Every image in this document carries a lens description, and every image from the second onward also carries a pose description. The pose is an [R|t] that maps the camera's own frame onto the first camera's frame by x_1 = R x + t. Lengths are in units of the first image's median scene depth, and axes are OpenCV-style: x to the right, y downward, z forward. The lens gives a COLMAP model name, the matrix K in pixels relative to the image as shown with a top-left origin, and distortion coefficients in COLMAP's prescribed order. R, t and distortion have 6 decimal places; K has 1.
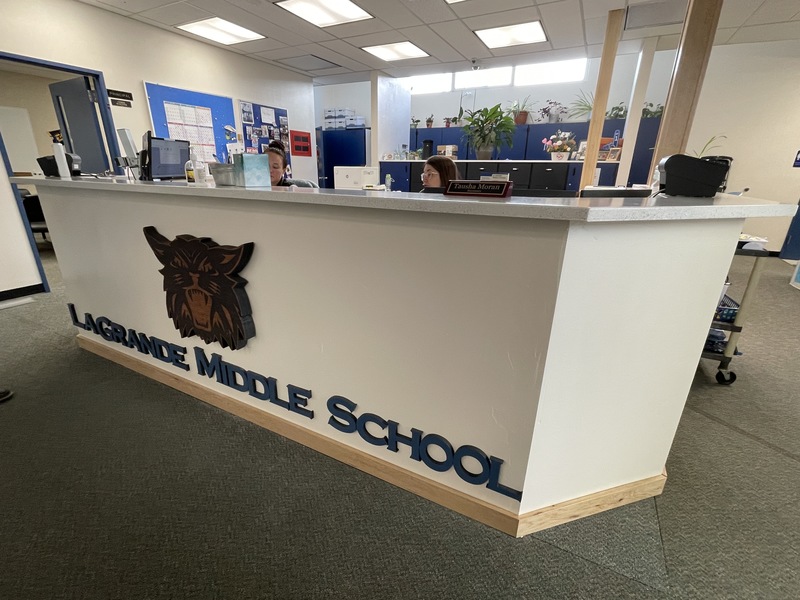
lens RADIAL K [[374.9, 0, 400.0], [0, 374.9, 300.0], [0, 0, 1]] dist [-0.003324, -0.000300]
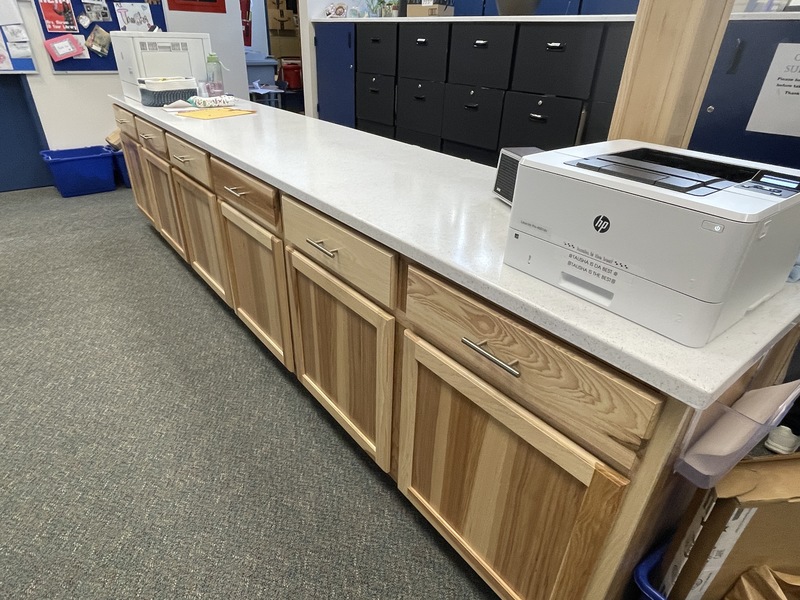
lens RADIAL K [[472.0, 0, 398.1], [0, 472.0, 304.9], [0, 0, 1]] dist [-0.000852, -0.002095]
pose [[0.908803, 0.216573, -0.356615, 0.390043], [-0.154523, 0.968659, 0.194482, -0.199615], [0.387557, -0.121641, 0.913785, 0.573116]]
